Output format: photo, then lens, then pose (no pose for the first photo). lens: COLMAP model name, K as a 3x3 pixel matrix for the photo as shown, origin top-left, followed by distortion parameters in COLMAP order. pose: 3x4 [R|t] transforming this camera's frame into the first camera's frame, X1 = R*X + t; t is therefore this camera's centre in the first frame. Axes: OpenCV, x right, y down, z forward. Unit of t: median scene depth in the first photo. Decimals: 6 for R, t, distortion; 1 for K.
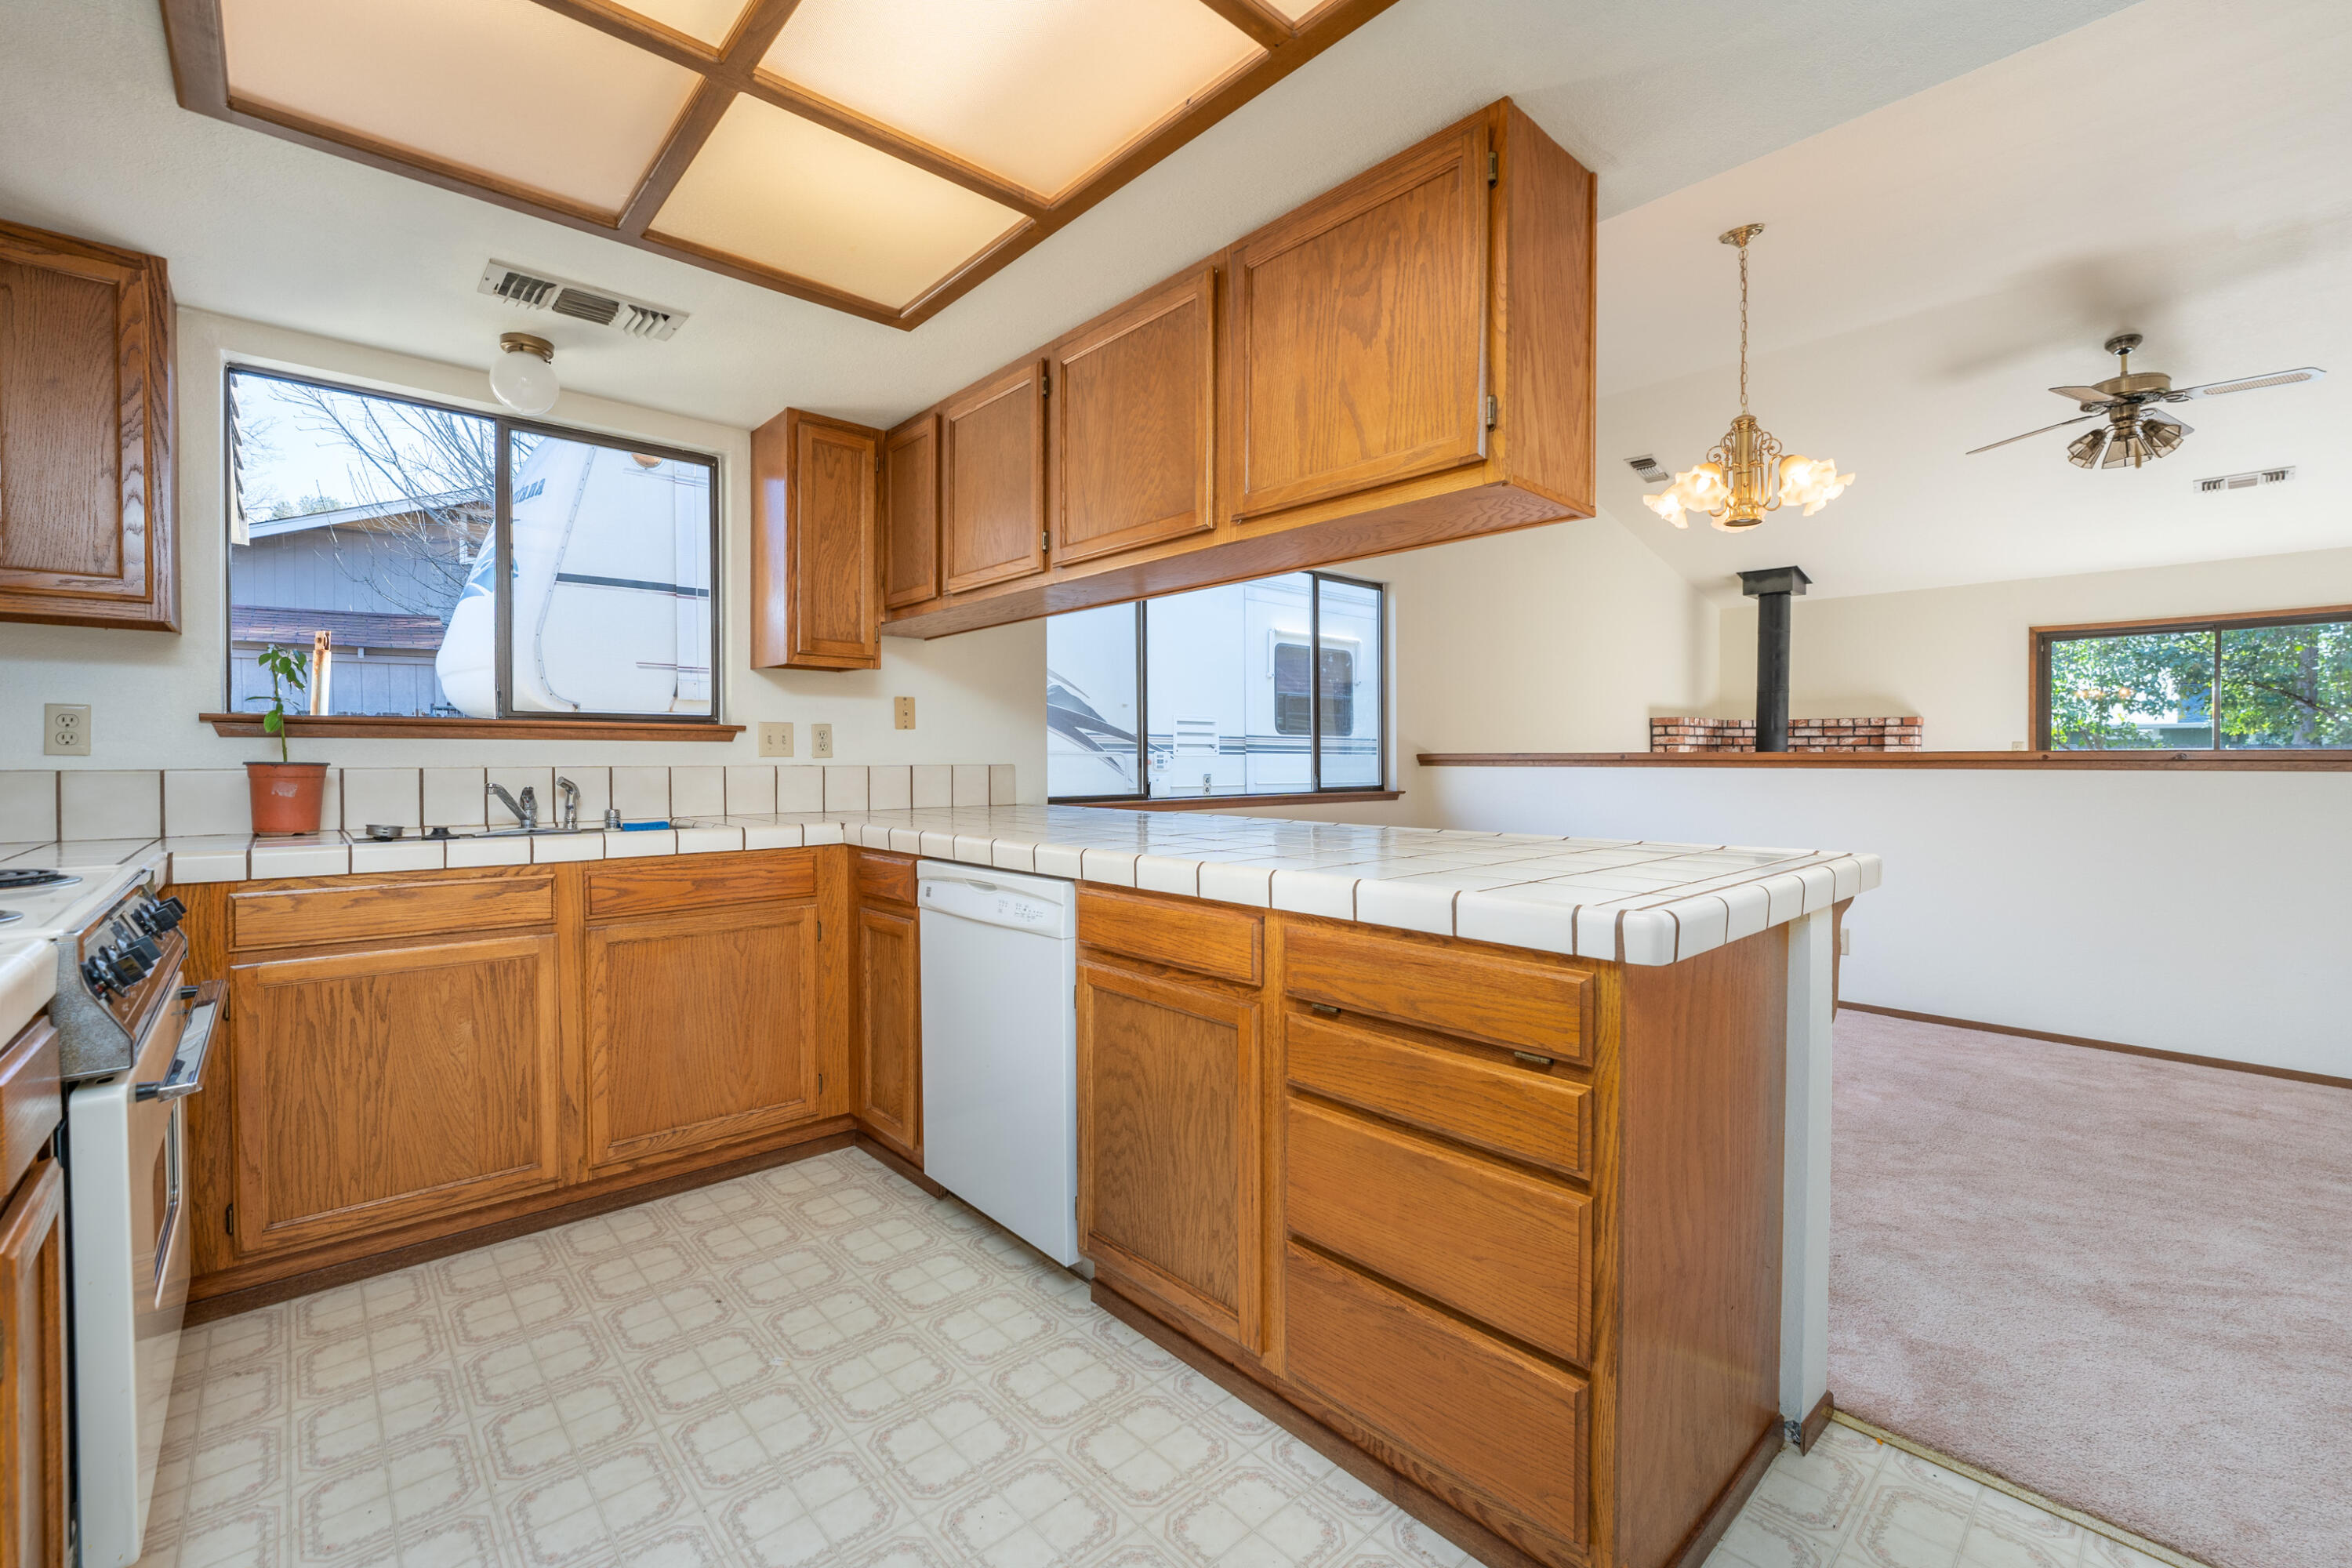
lens RADIAL K [[969.9, 0, 1174.5], [0, 969.9, 767.0], [0, 0, 1]] dist [-0.012328, 0.001897]
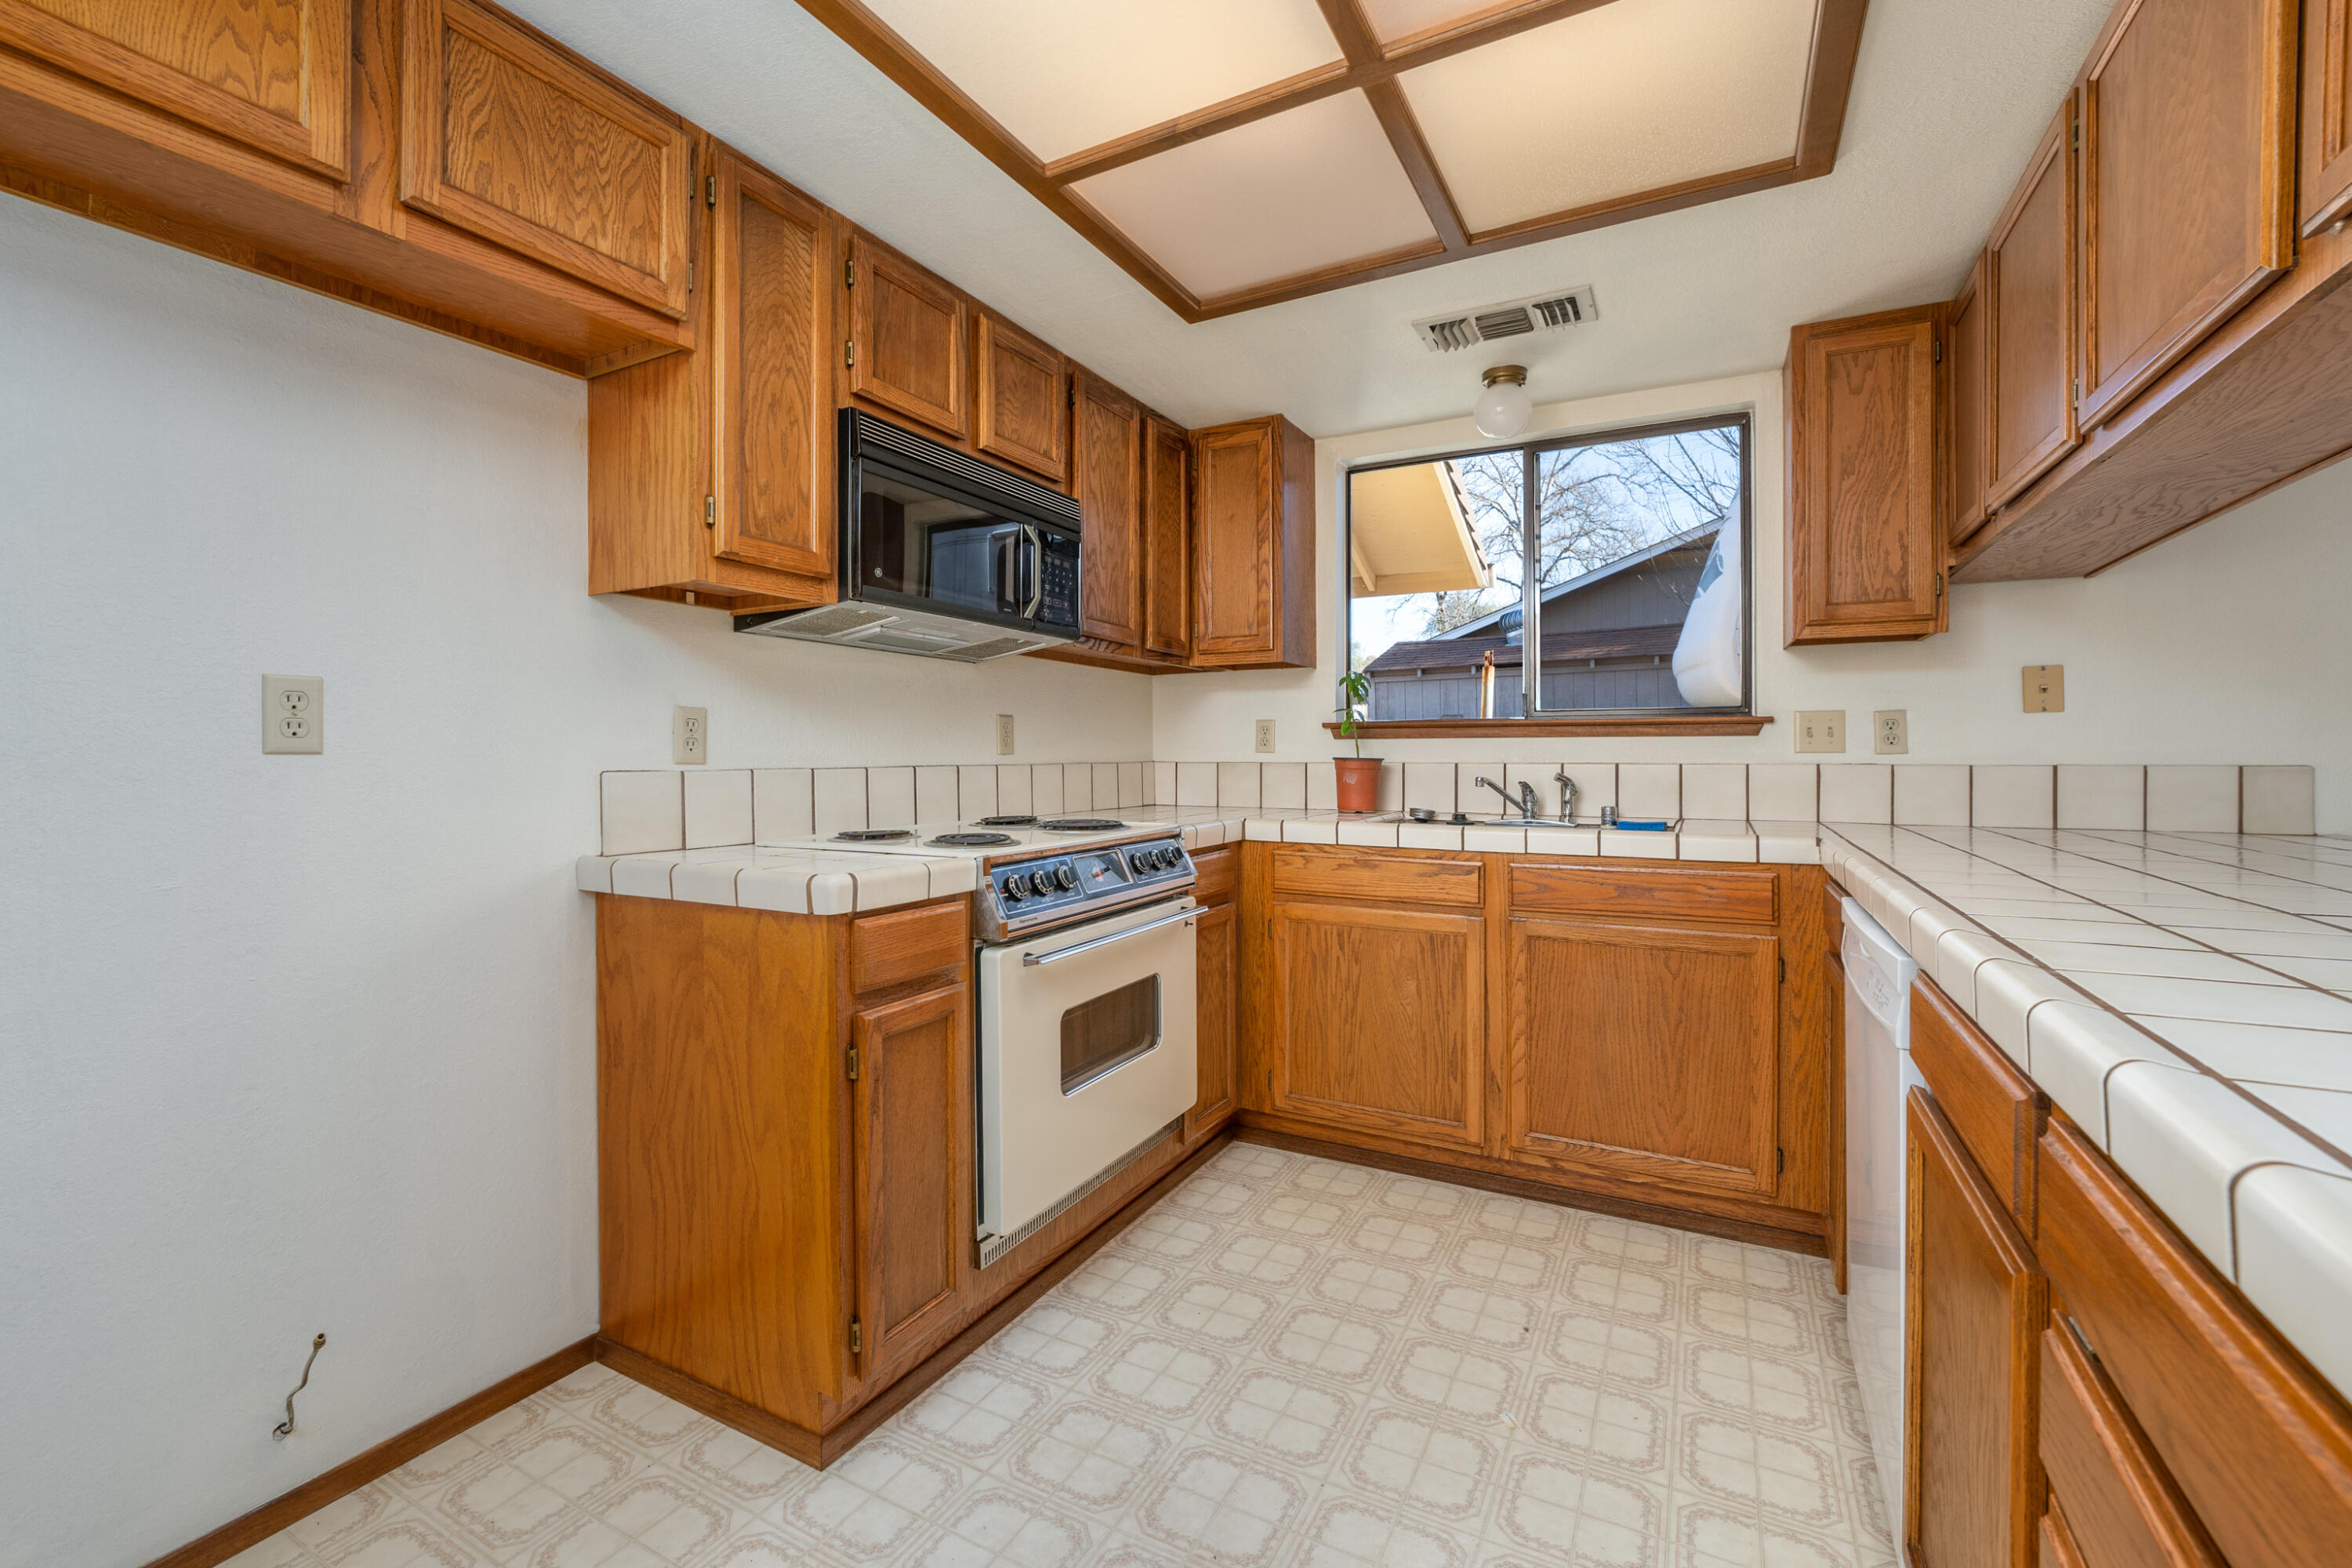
lens RADIAL K [[969.9, 0, 1140.4], [0, 969.9, 757.7], [0, 0, 1]] dist [-0.012328, 0.001897]
pose [[0.335128, 0.002756, -0.942168, 0.230631], [-0.007818, 0.999969, 0.000144, -0.002922], [0.942140, 0.007318, 0.335140, 0.256645]]
